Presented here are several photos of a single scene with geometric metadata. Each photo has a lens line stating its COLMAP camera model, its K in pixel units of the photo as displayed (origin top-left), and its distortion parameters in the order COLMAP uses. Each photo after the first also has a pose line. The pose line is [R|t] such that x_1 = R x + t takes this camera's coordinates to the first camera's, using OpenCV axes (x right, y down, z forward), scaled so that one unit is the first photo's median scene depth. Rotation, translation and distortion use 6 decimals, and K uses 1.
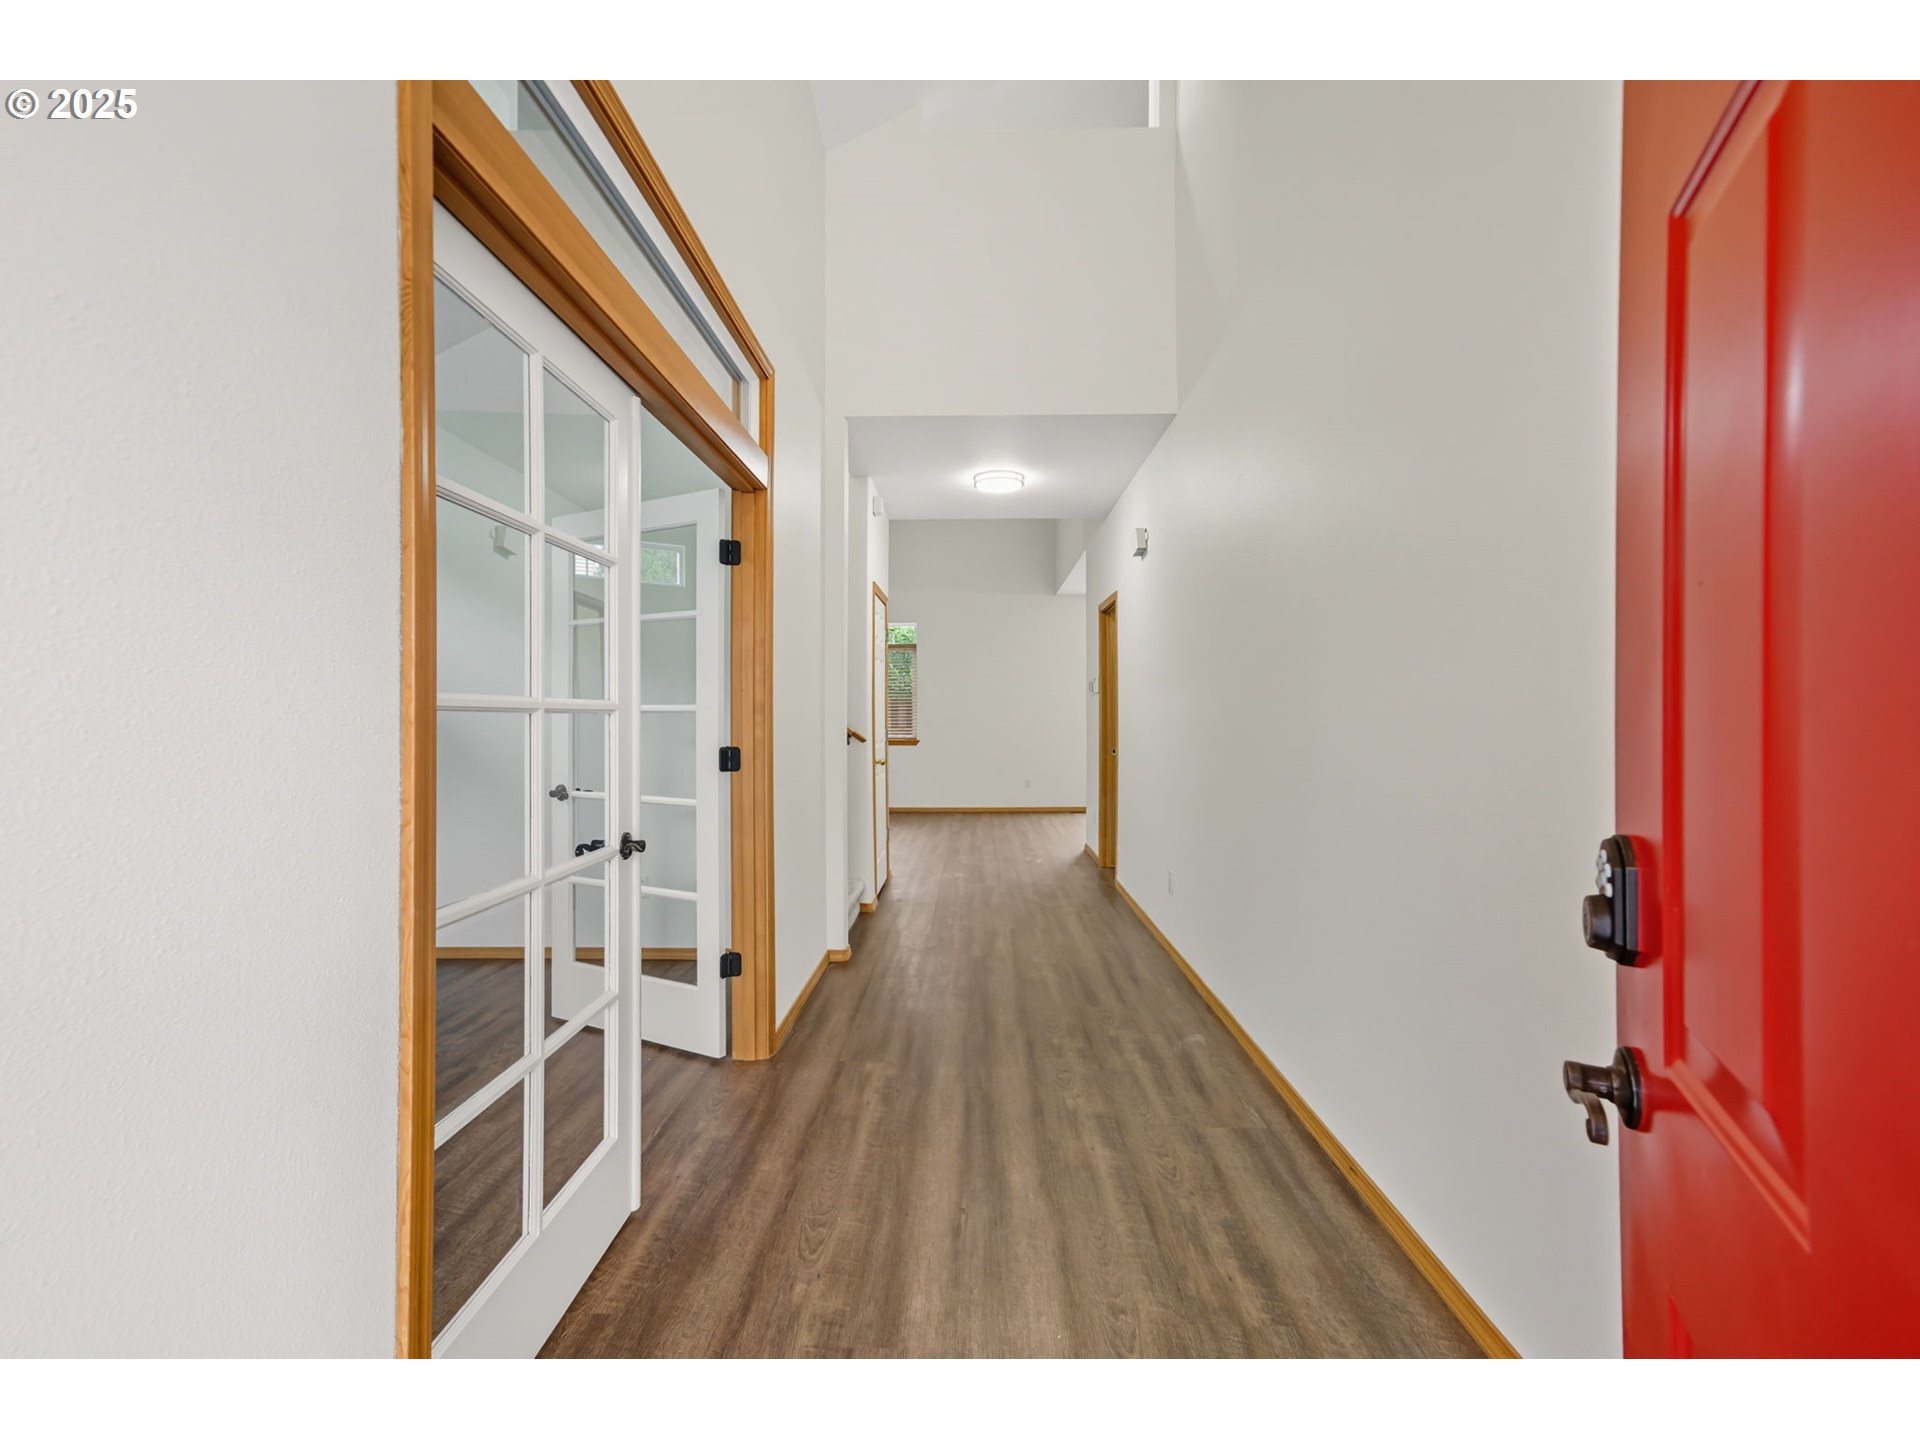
lens RADIAL K [[736.9, 0, 960.0], [0, 736.9, 720.0], [0, 0, 1]] dist [-0.000053, 0.000059]
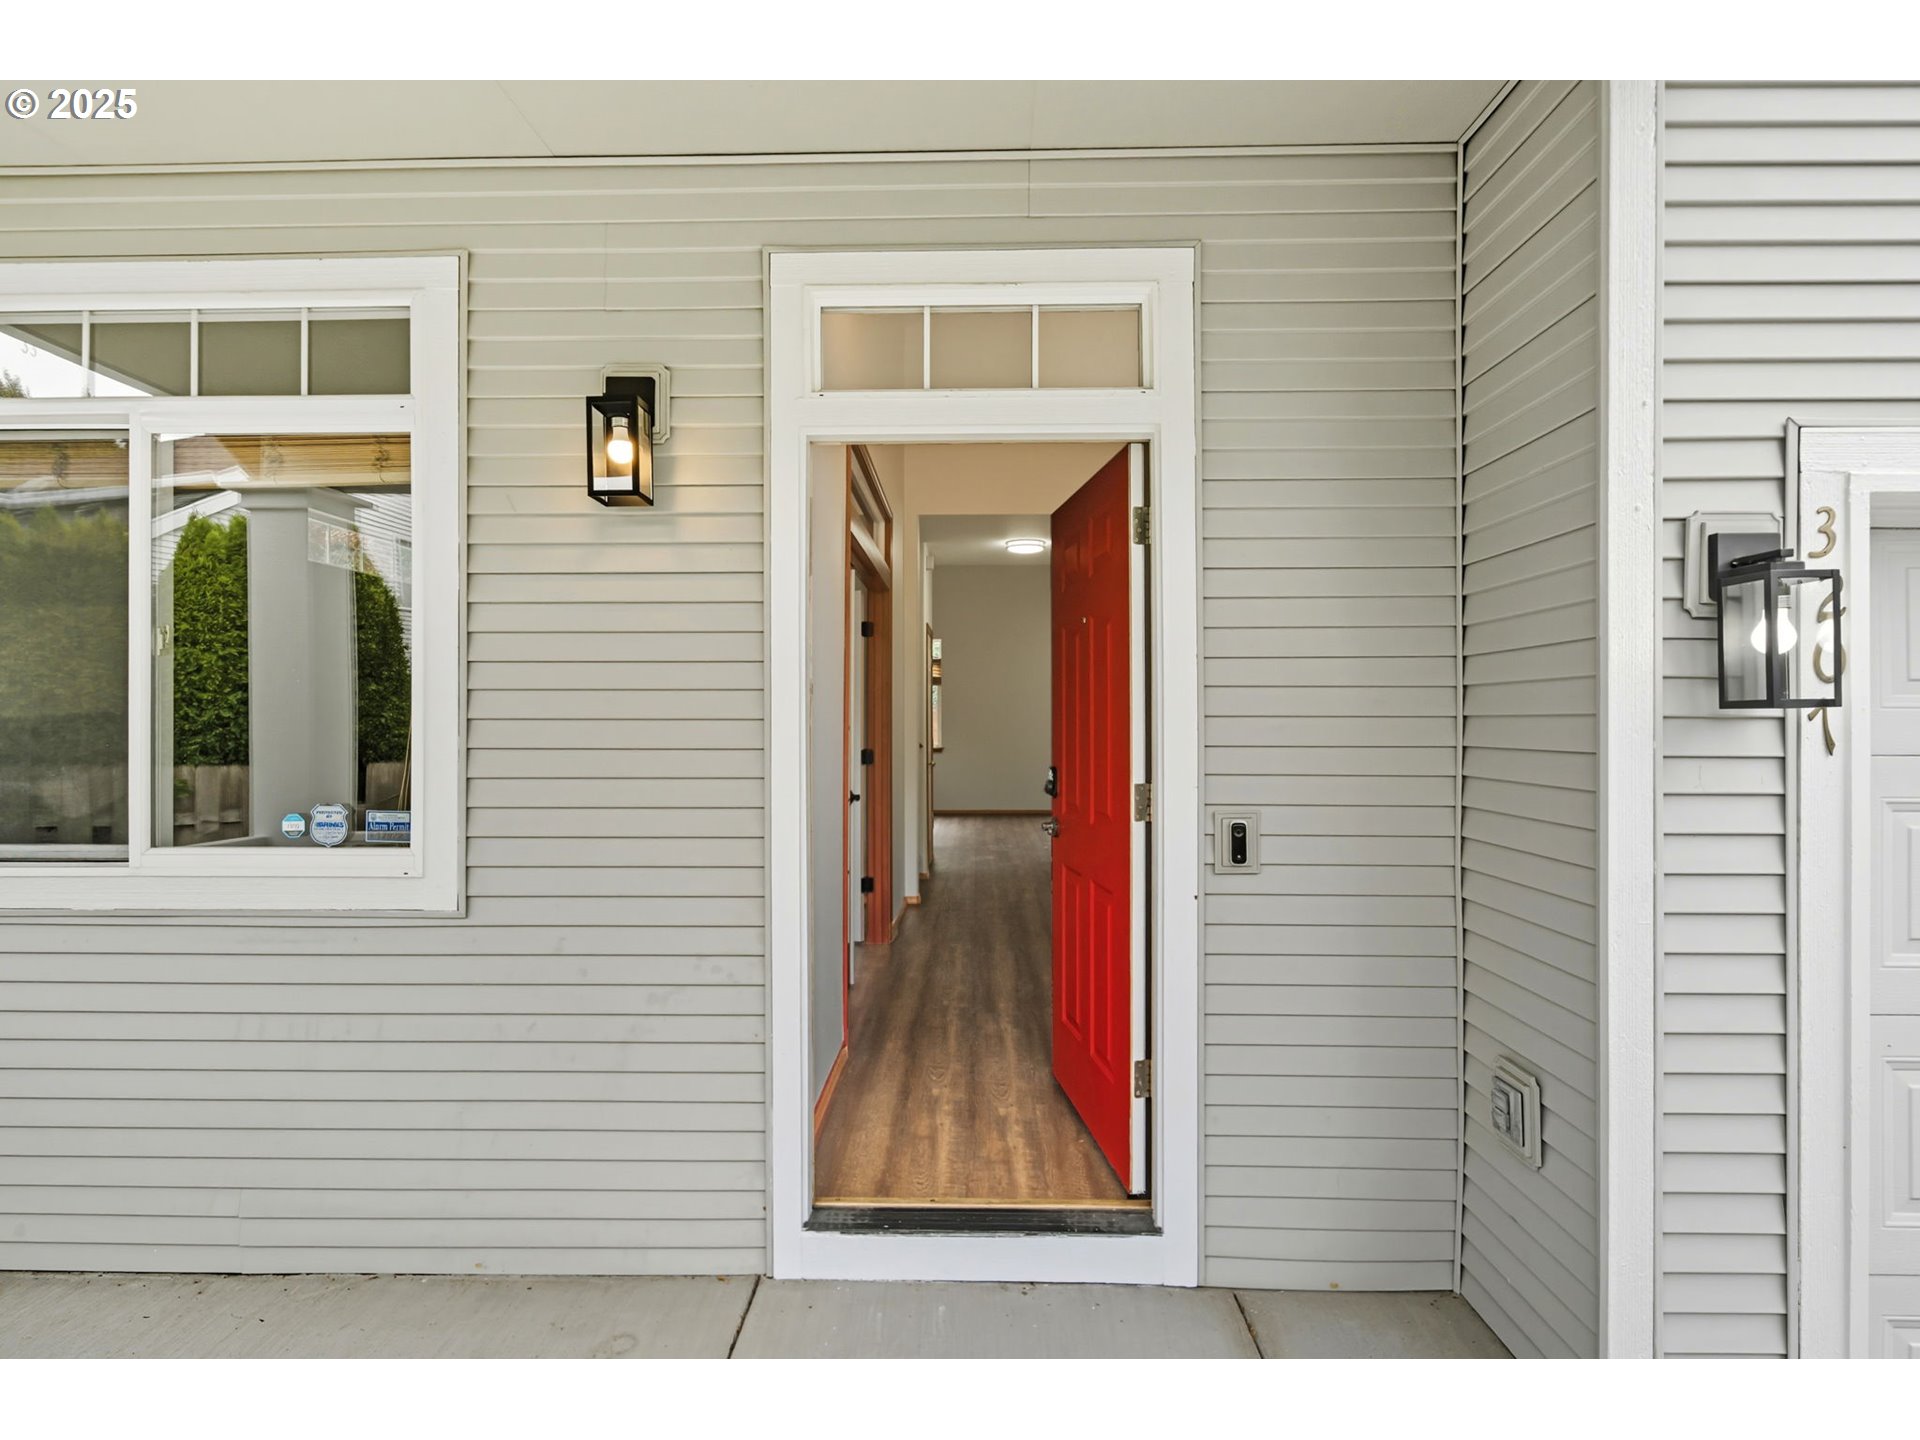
lens RADIAL K [[736.9, 0, 960.0], [0, 736.9, 720.0], [0, 0, 1]] dist [-0.000053, 0.000059]
pose [[0.999827, 0.001930, -0.018520, -0.117521], [-0.002145, 0.999931, -0.011583, -0.013338], [0.018496, 0.011621, 0.999761, -0.952311]]
